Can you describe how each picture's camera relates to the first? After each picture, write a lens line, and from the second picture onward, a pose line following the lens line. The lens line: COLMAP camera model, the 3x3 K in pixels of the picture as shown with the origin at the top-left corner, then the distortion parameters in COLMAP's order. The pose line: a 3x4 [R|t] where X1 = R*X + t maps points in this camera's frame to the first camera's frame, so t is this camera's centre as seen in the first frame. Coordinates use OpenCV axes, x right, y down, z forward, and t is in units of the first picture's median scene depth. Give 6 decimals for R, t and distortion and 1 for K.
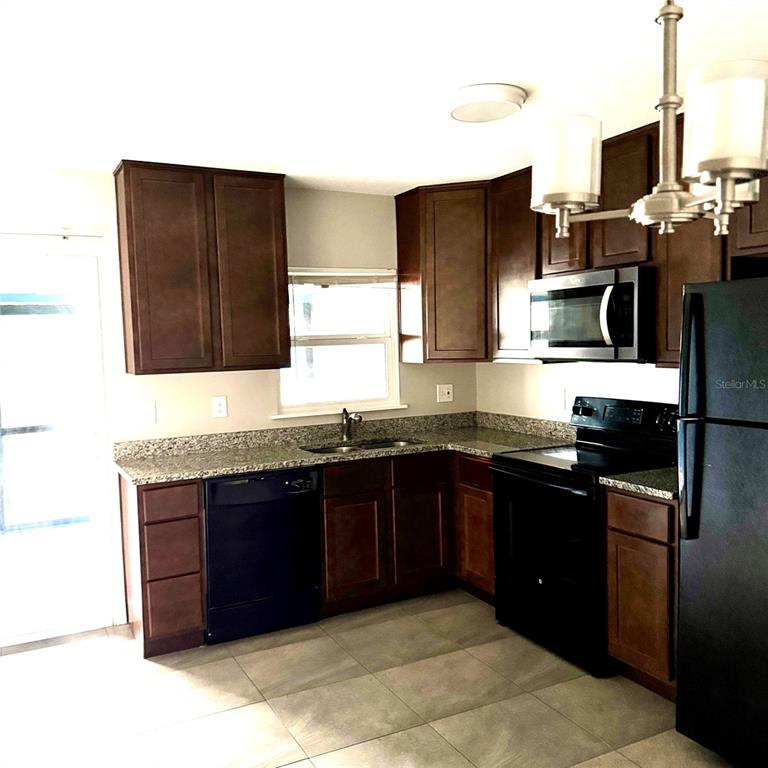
lens RADIAL K [[725.7, 0, 388.4], [0, 725.7, 388.9], [0, 0, 1]] dist [0.045767, 0.000000]
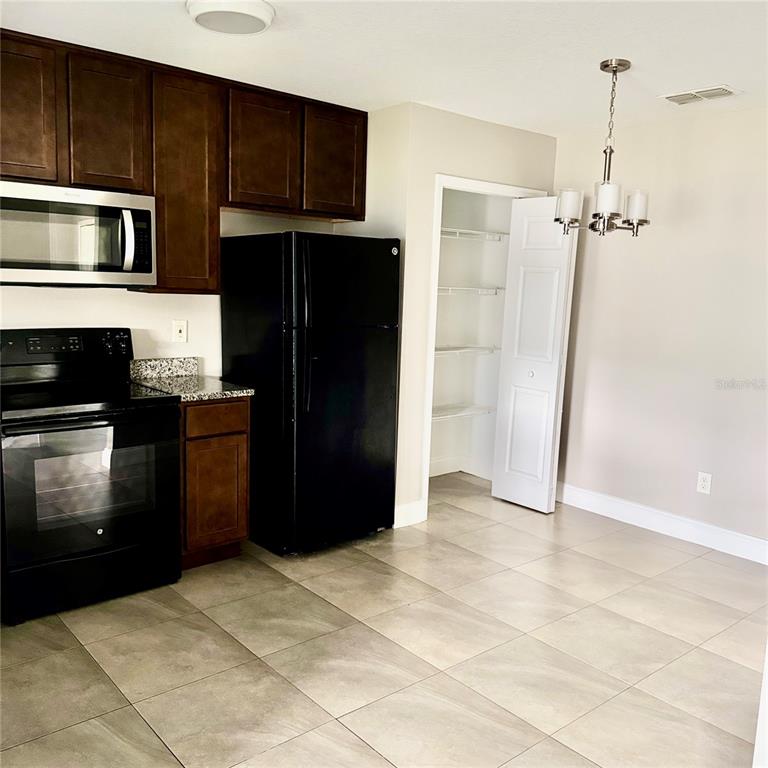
lens RADIAL K [[725.7, 0, 382.2], [0, 725.7, 382.2], [0, 0, 1]] dist [0.045767, 0.000000]
pose [[-0.207742, -0.120128, 0.970779, -0.738031], [0.042684, 0.990372, 0.131687, -0.024372], [-0.977252, 0.068793, -0.200615, 0.843821]]
